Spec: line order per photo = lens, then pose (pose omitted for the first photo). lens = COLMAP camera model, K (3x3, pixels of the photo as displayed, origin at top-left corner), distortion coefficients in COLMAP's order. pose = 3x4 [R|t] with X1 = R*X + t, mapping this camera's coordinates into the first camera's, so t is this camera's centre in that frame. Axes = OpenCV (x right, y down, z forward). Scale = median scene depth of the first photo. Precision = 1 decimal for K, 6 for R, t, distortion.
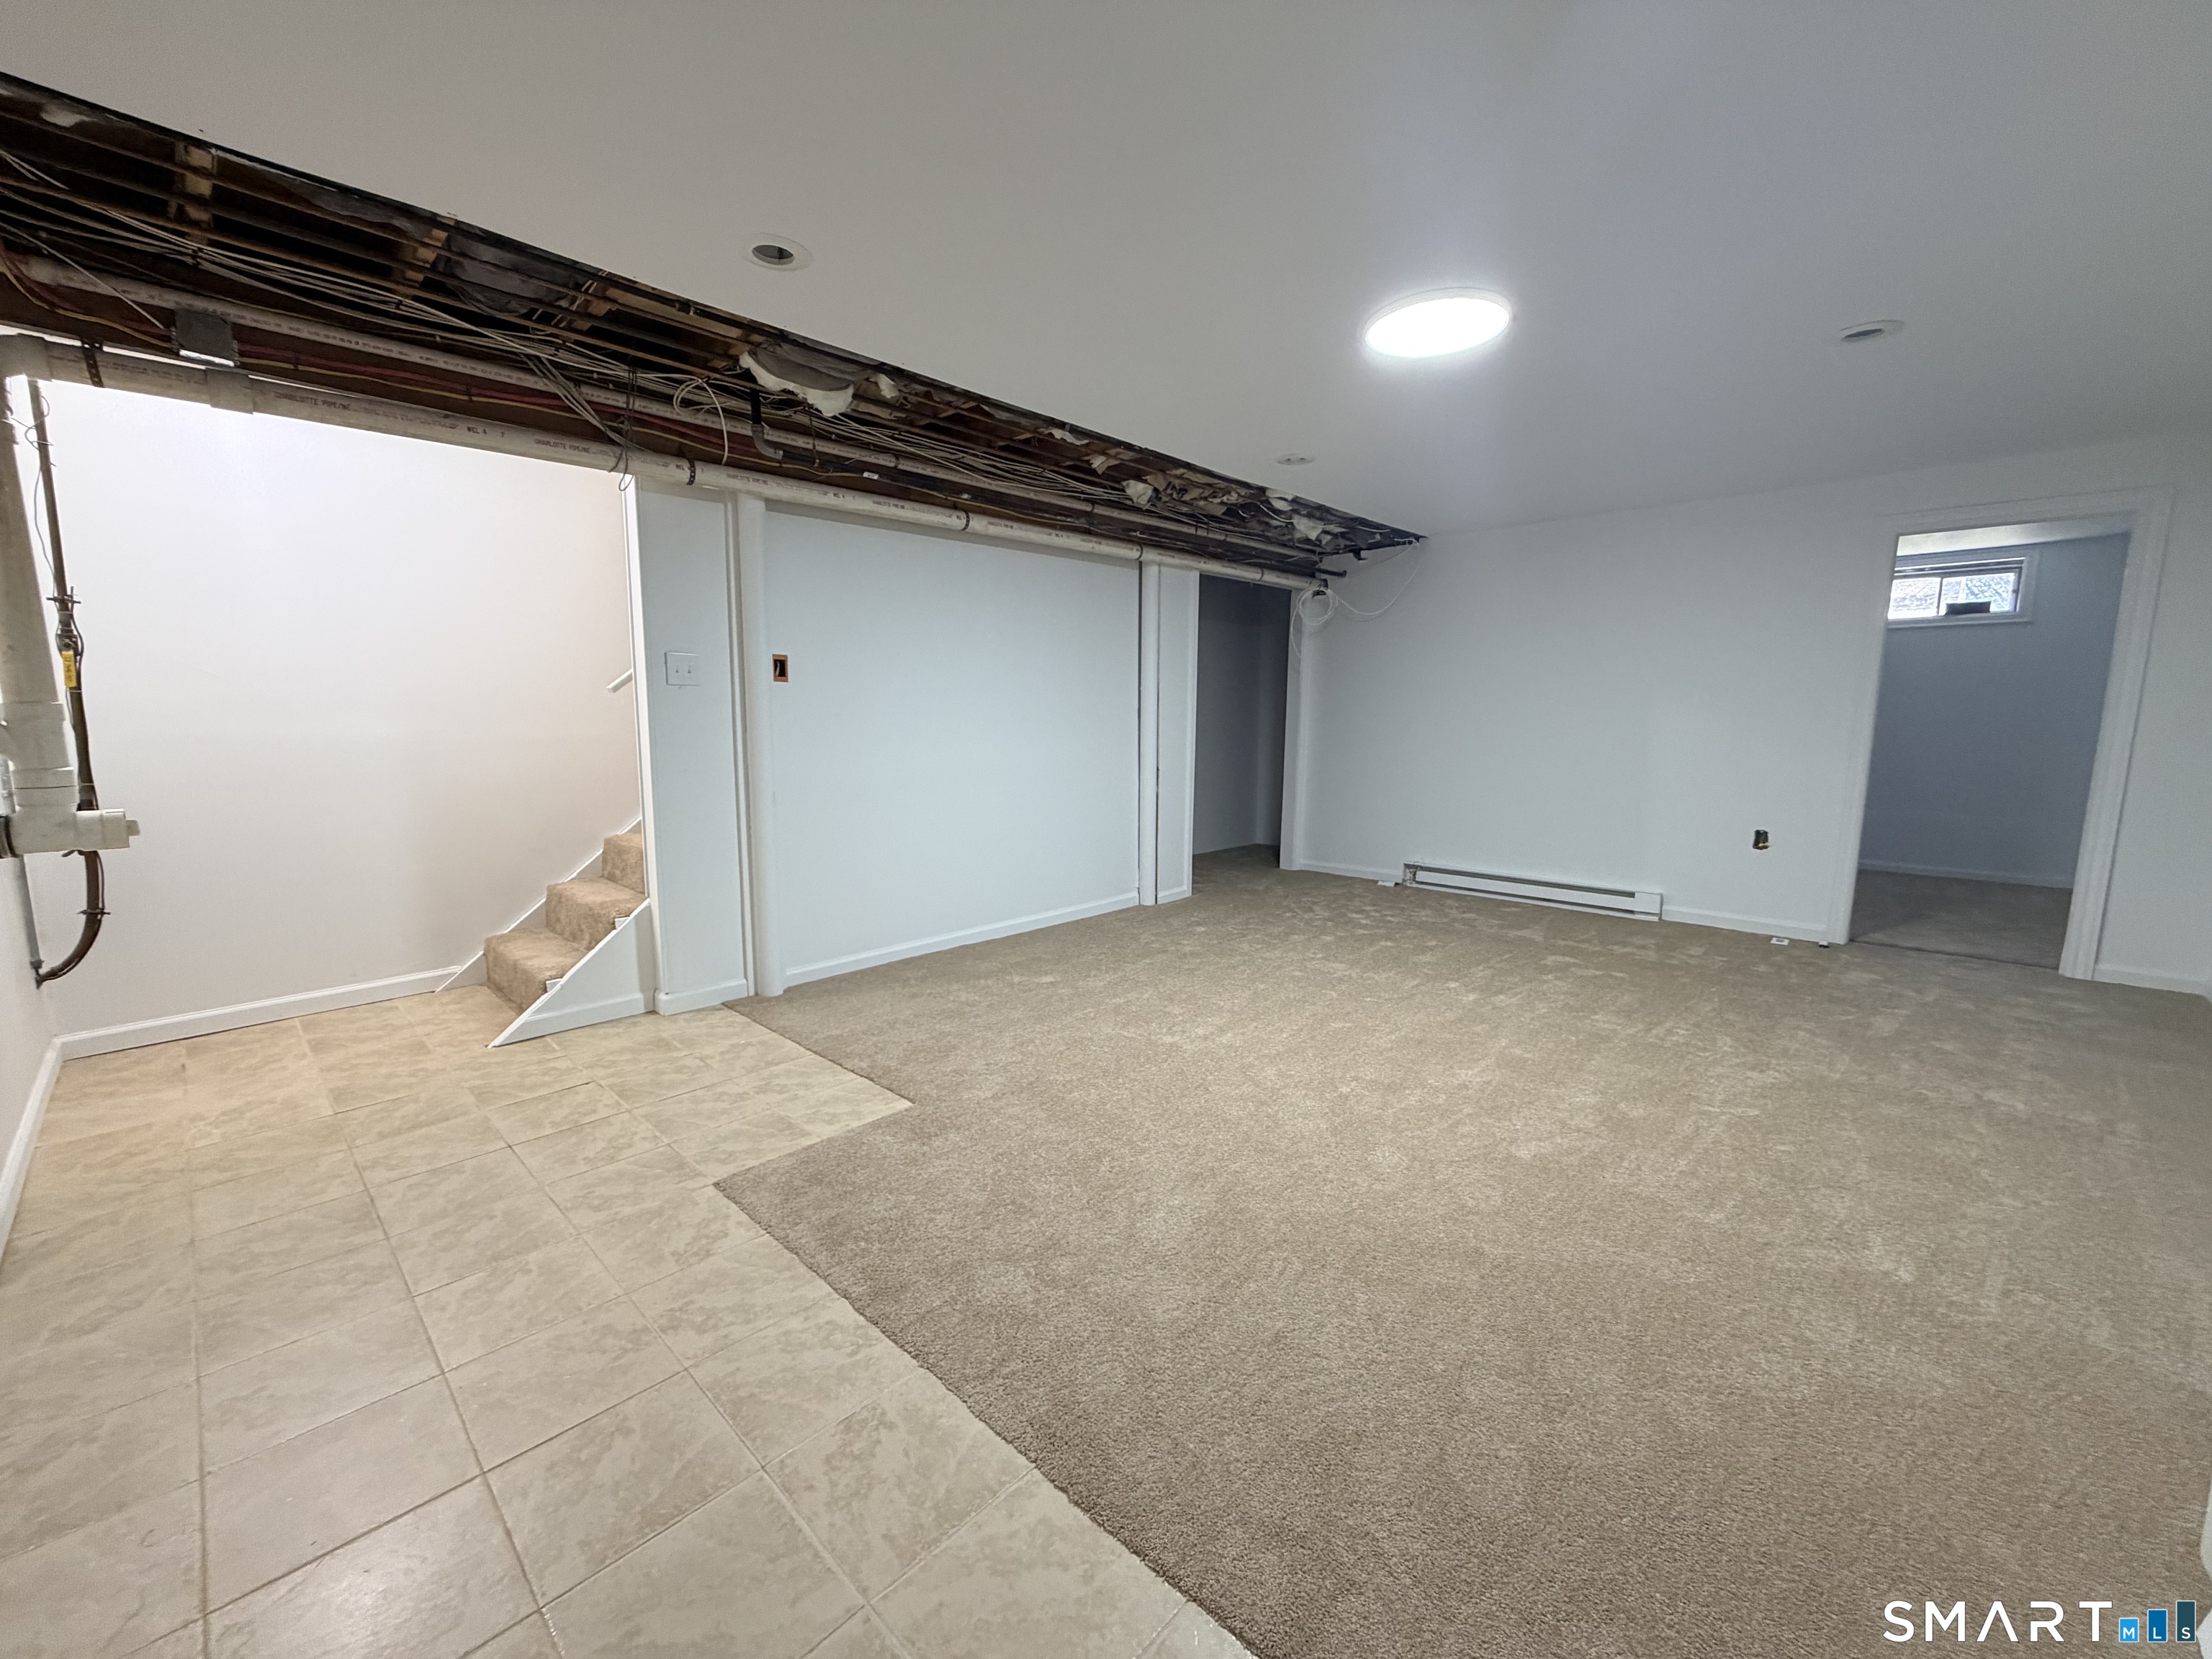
lens RADIAL K [[879.1, 0, 1104.7], [0, 879.1, 827.4], [0, 0, 1]] dist [-0.002582, -0.000551]
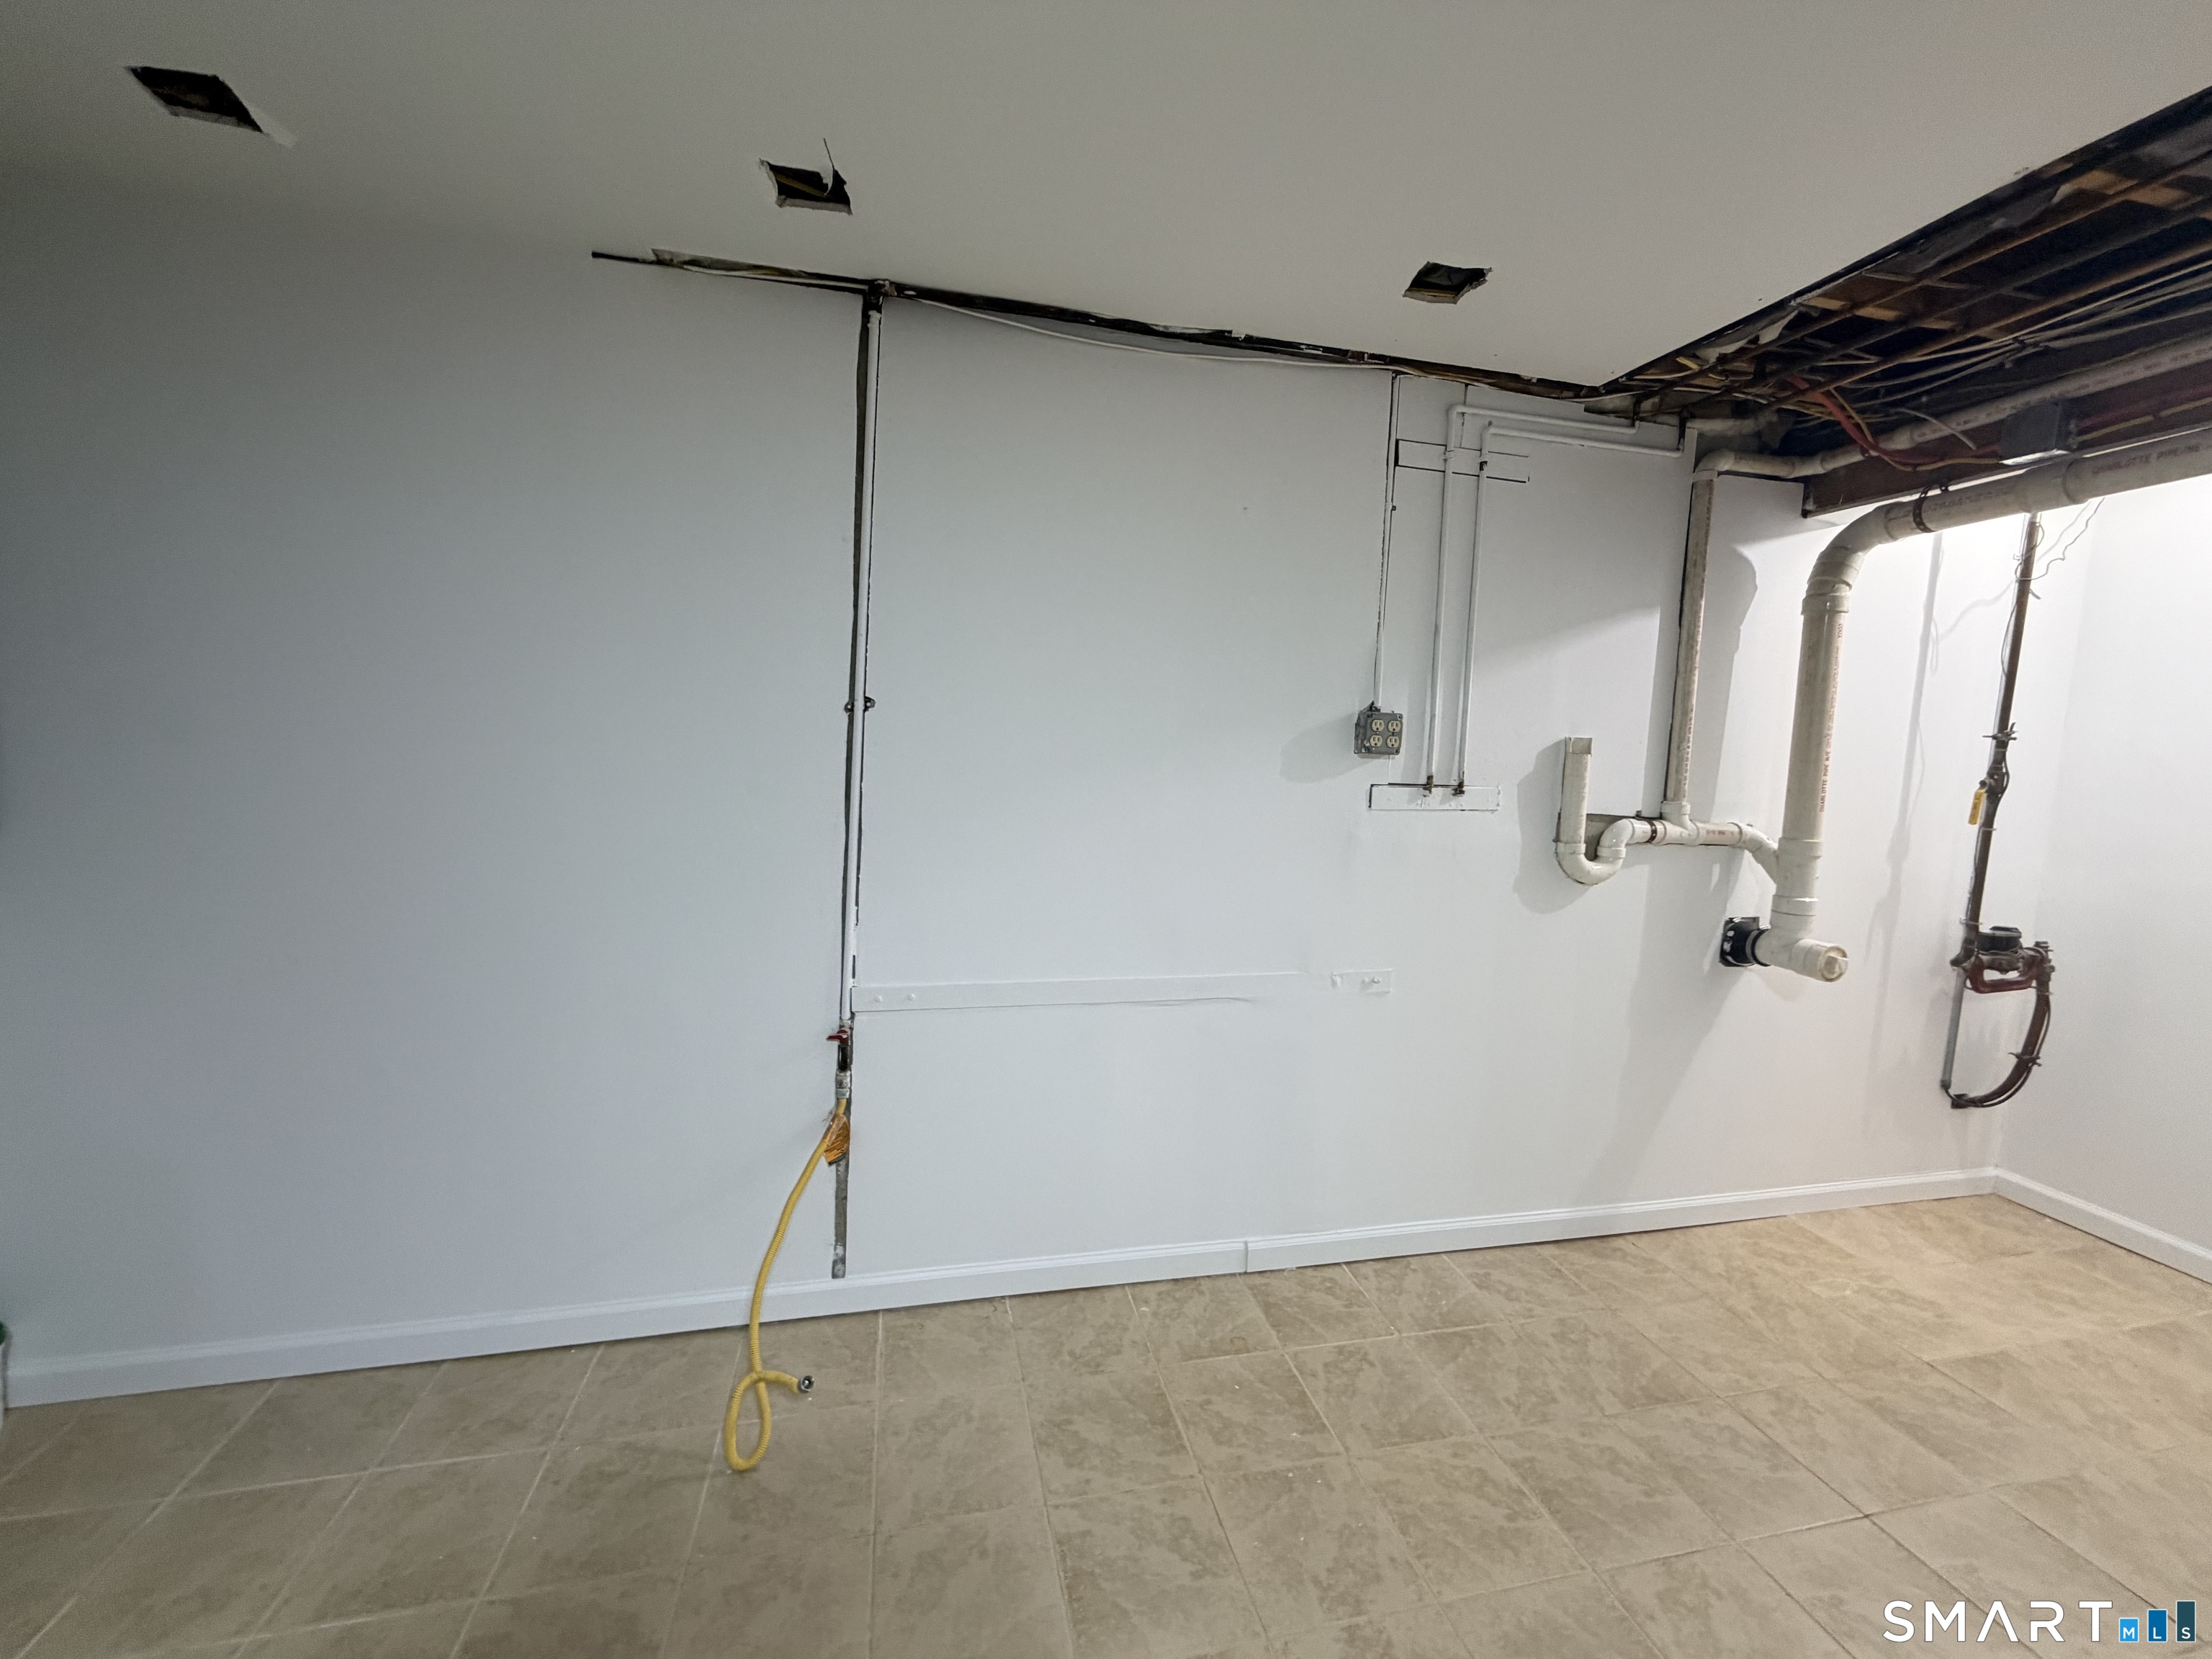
lens RADIAL K [[879.1, 0, 1104.7], [0, 879.1, 827.4], [0, 0, 1]] dist [-0.002582, -0.000551]
pose [[-0.550781, 0.064237, -0.832174, 0.167776], [-0.143536, 0.974890, 0.170254, -0.173588], [0.822215, 0.213219, -0.527731, 0.671093]]
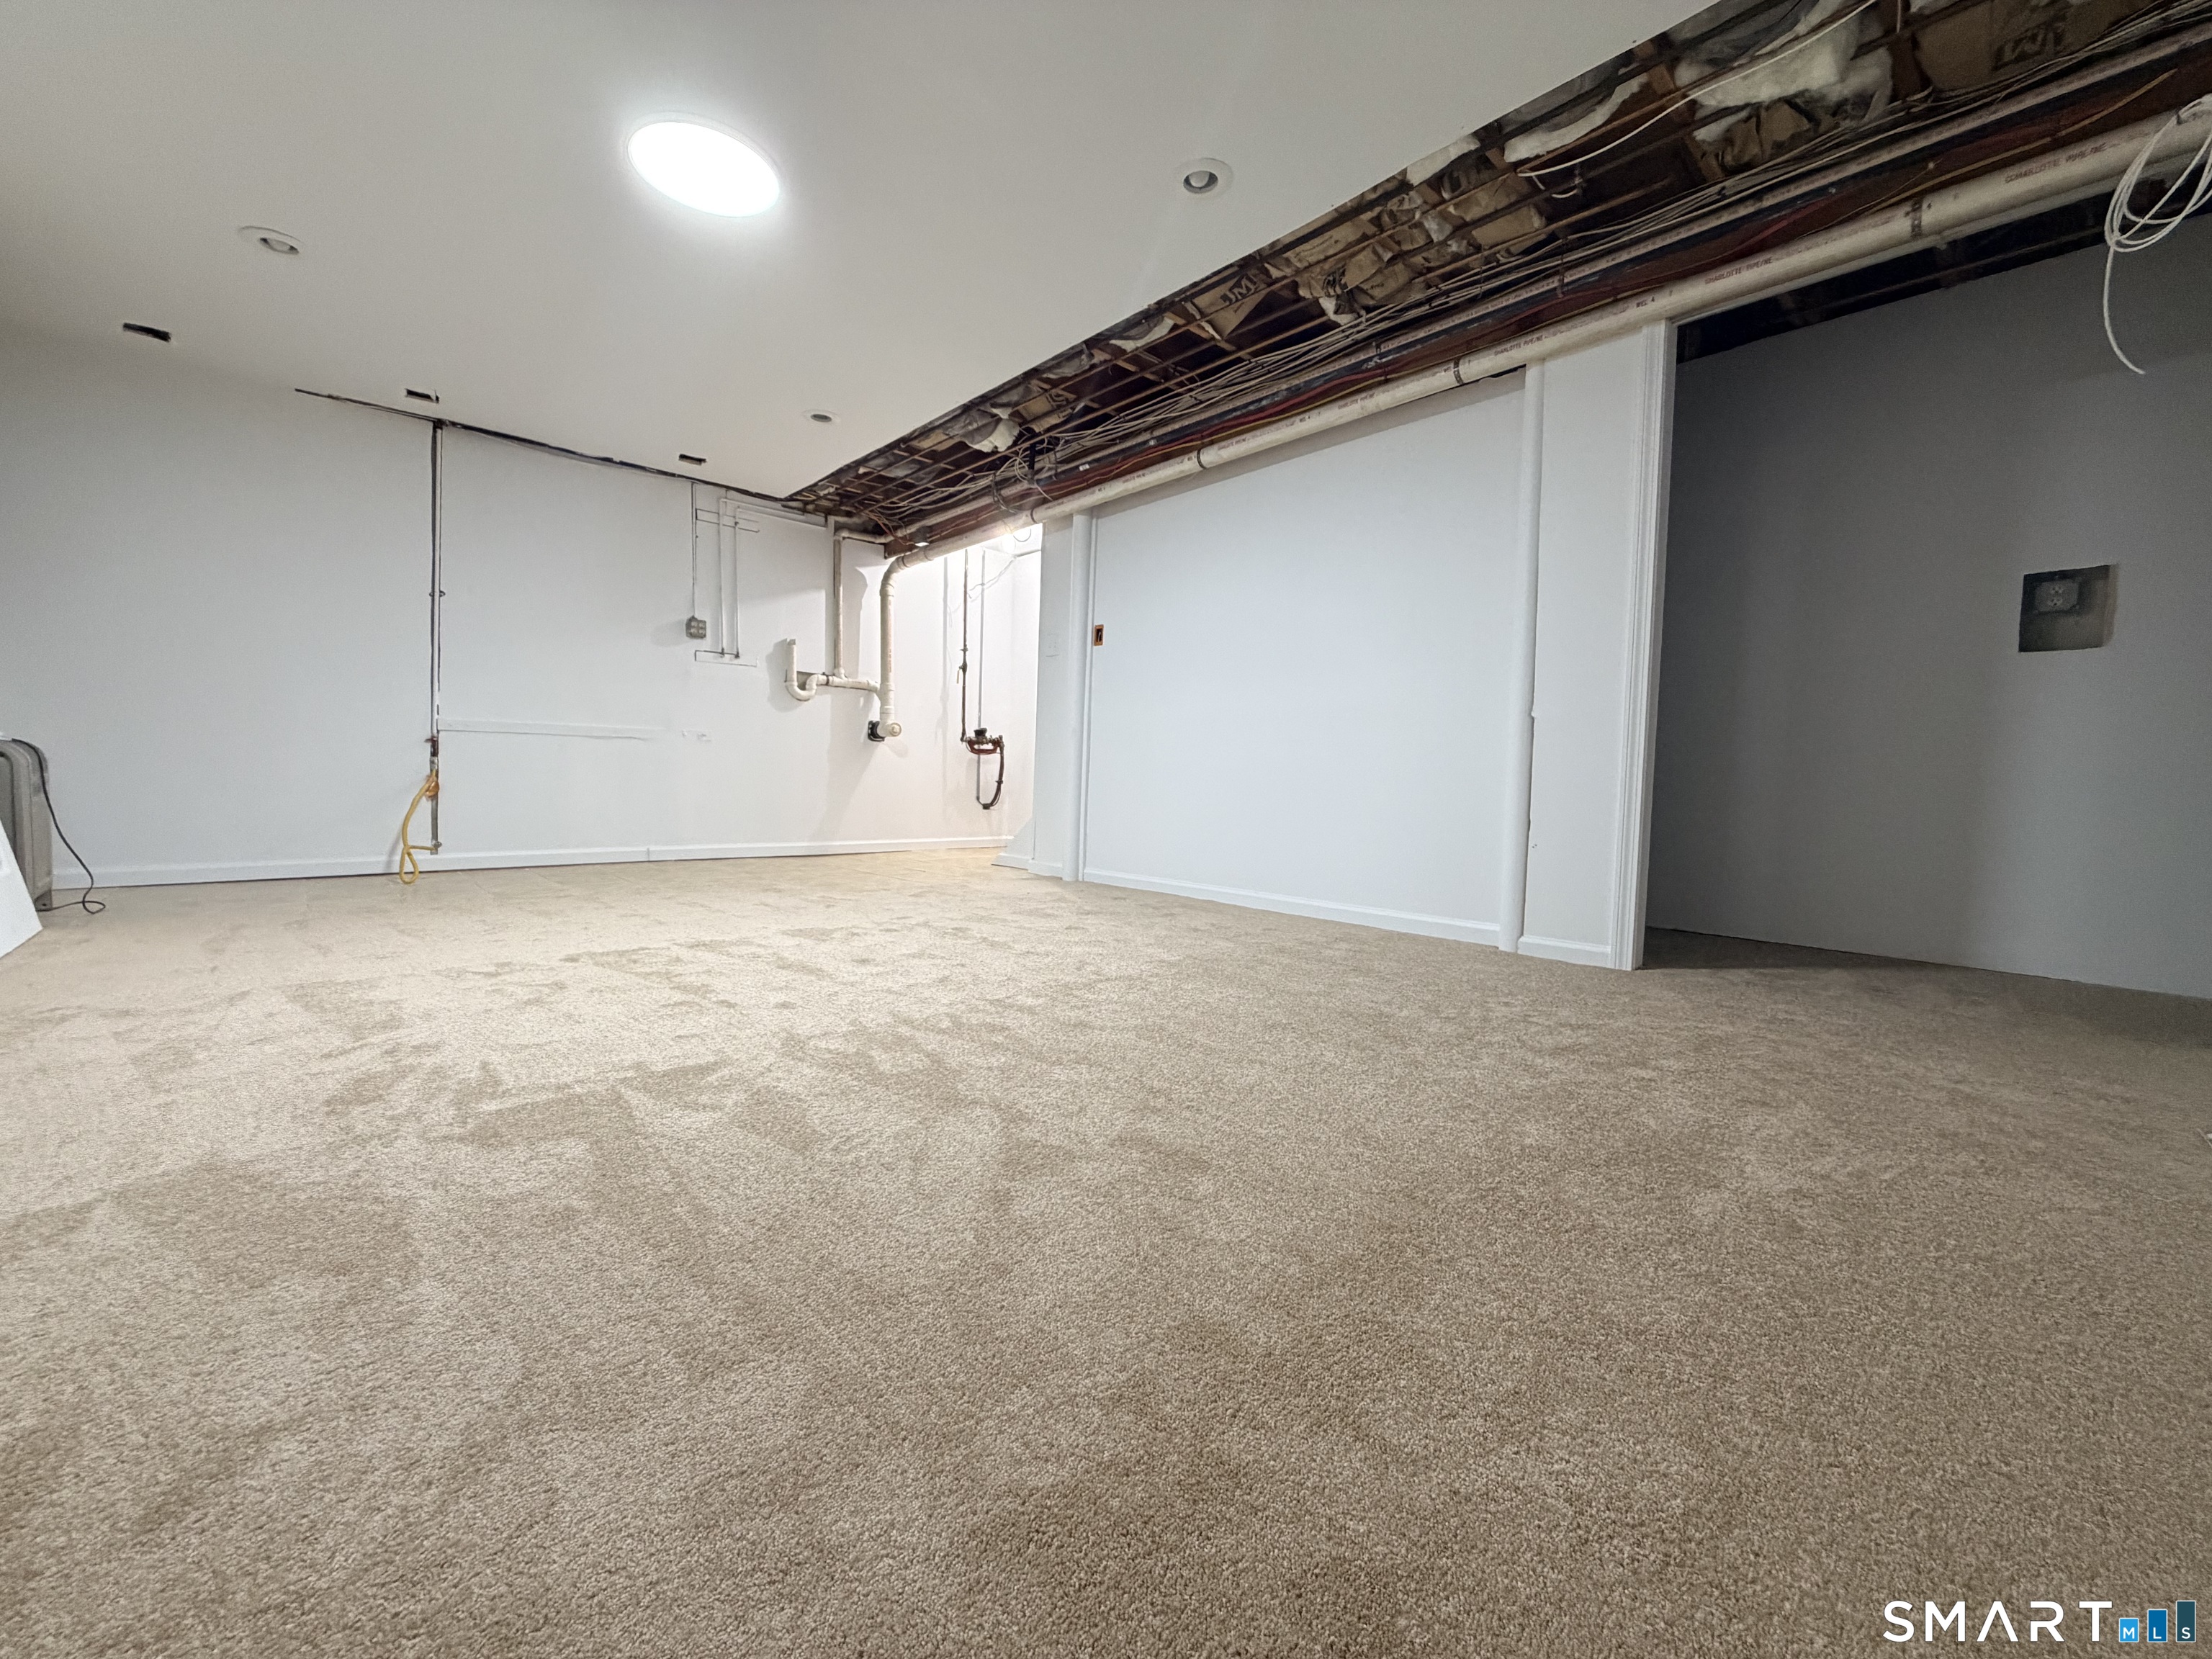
lens RADIAL K [[879.1, 0, 1104.7], [0, 879.1, 827.4], [0, 0, 1]] dist [-0.002582, -0.000551]
pose [[-0.057715, 0.057573, -0.996672, 1.292017], [-0.149726, 0.986545, 0.065658, 0.019463], [0.987042, 0.153017, -0.048319, 1.508631]]
